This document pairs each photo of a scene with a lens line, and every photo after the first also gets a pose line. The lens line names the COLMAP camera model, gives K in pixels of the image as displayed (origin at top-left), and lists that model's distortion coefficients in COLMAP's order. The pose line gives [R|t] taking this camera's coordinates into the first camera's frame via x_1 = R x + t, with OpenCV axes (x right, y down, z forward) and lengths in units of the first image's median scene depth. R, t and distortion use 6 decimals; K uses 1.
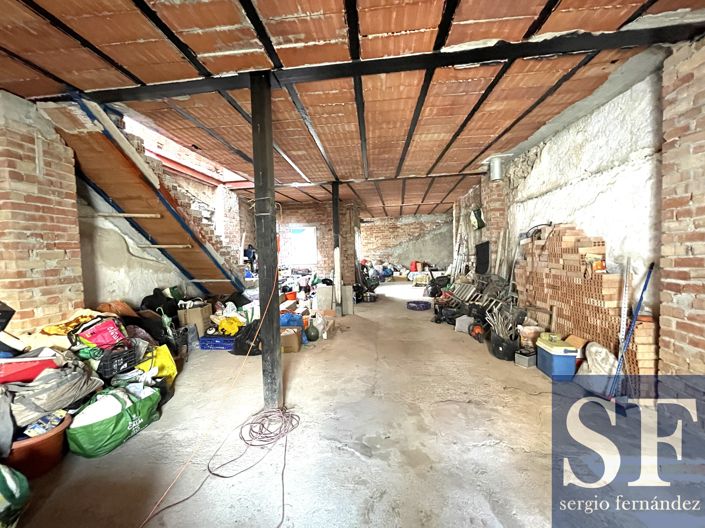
lens RADIAL K [[287.0, 0, 349.5], [0, 287.0, 263.9], [0, 0, 1]] dist [-0.002583, 0.000513]
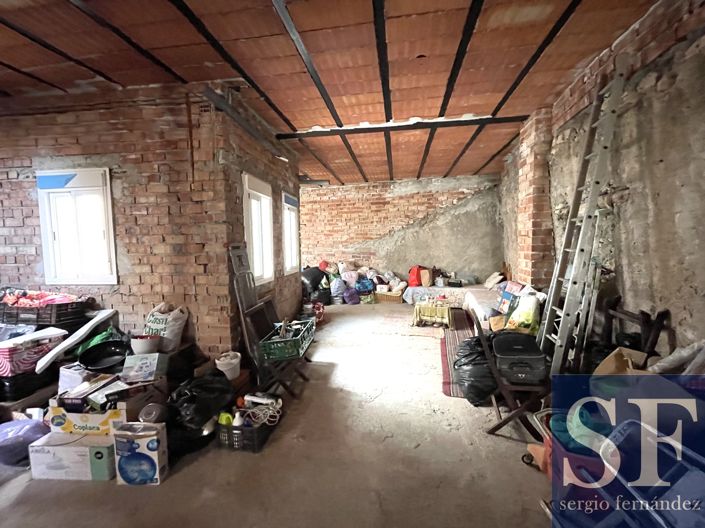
lens RADIAL K [[287.0, 0, 350.3], [0, 287.0, 261.5], [0, 0, 1]] dist [-0.002583, 0.000513]
pose [[0.999928, 0.011654, 0.002923, 0.105137], [-0.011696, 0.999823, 0.014741, -0.024055], [-0.002751, -0.014775, 0.999887, 0.479854]]
